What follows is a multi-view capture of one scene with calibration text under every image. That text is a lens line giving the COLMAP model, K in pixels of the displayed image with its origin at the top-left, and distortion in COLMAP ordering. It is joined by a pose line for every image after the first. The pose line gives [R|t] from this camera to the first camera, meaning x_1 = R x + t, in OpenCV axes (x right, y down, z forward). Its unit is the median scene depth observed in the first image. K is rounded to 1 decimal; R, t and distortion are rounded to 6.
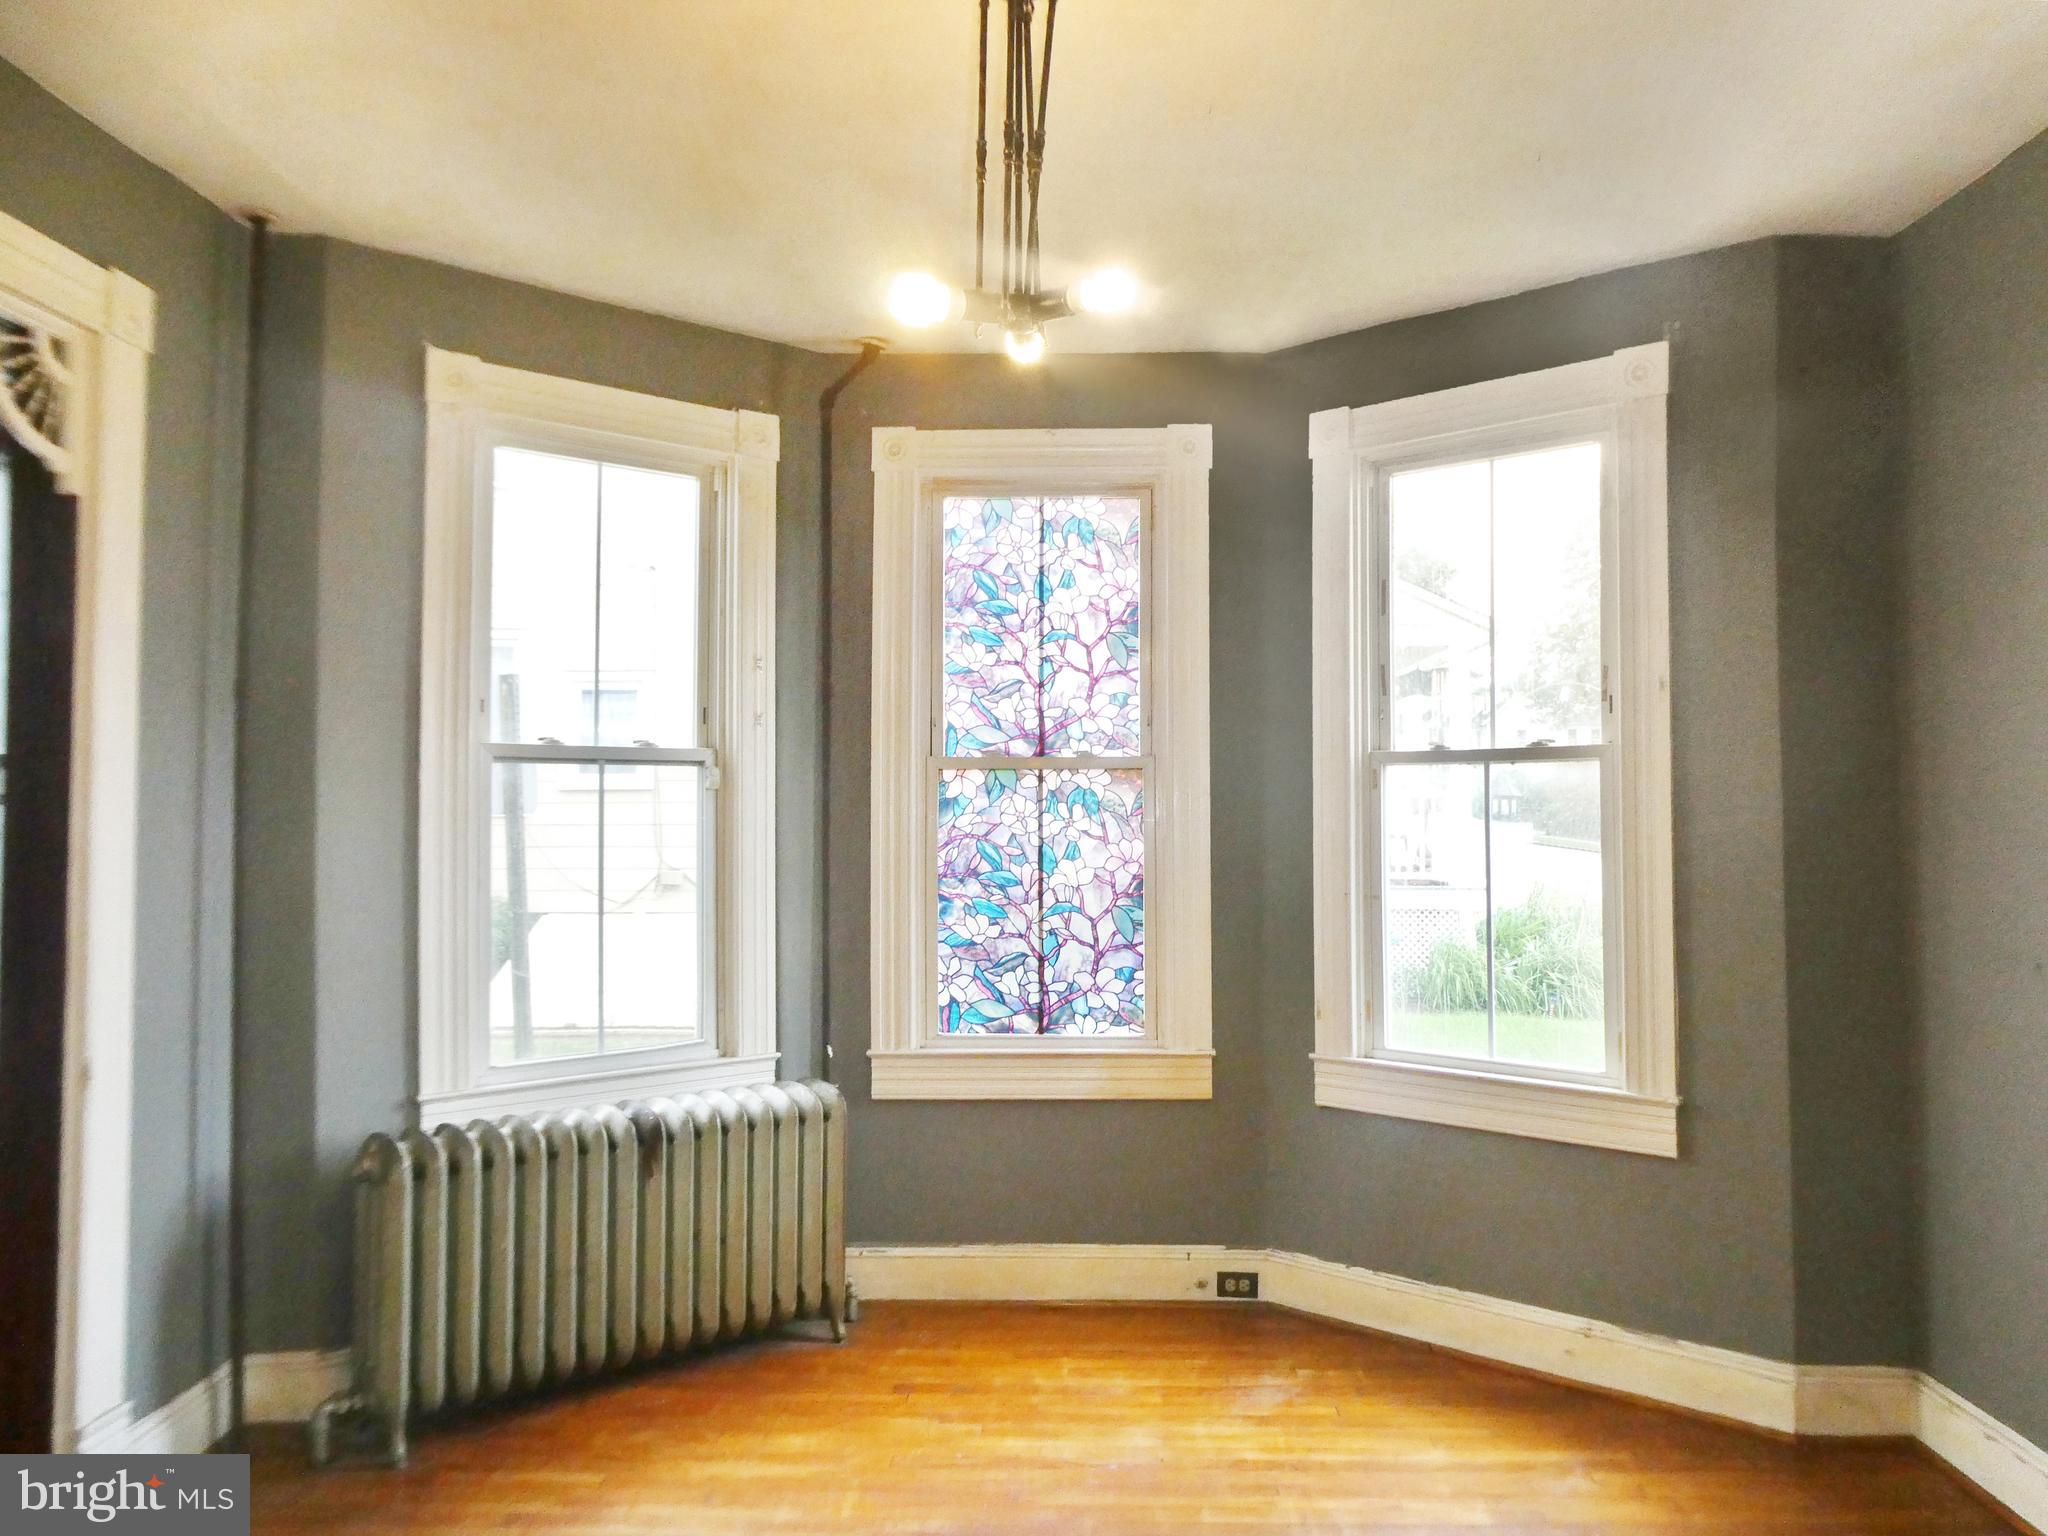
lens RADIAL K [[1497.7, 0, 1024.0], [0, 1497.7, 768.0], [0, 0, 1]] dist [0.006150, -0.022913]
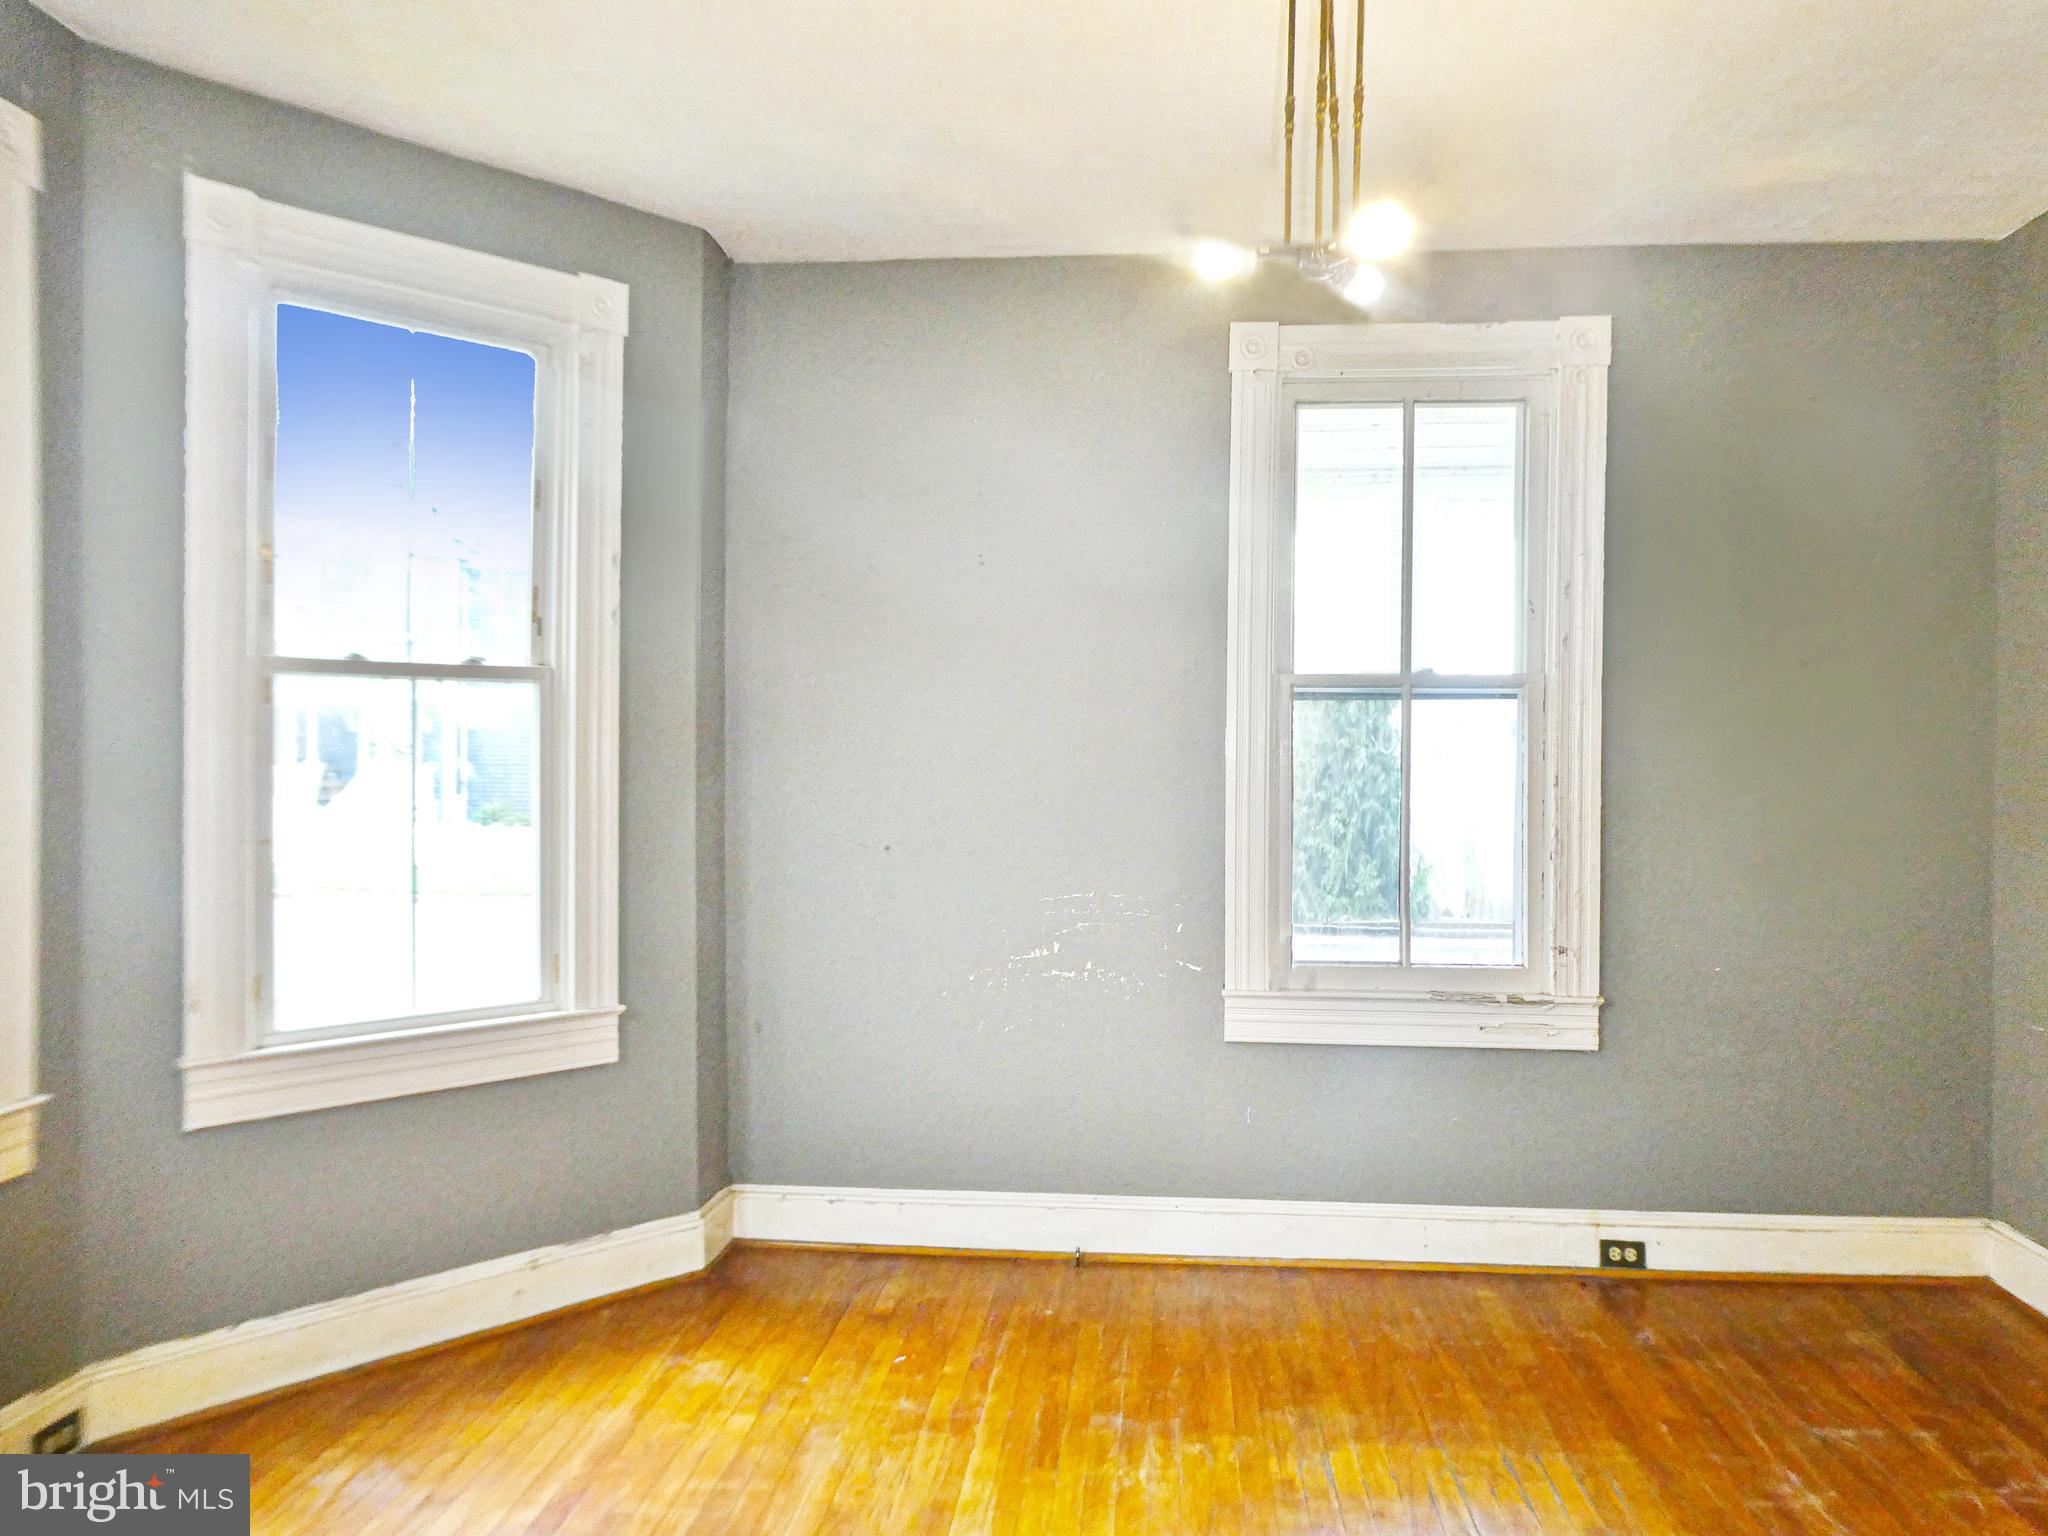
lens RADIAL K [[1547.8, 0, 1024.0], [0, 1547.8, 768.0], [0, 0, 1]] dist [0.002752, 0.065220]
pose [[0.043087, -0.009863, 0.999023, -0.598255], [-0.039532, 0.999151, 0.011569, 0.024870], [-0.998289, -0.039992, 0.042660, 0.617708]]
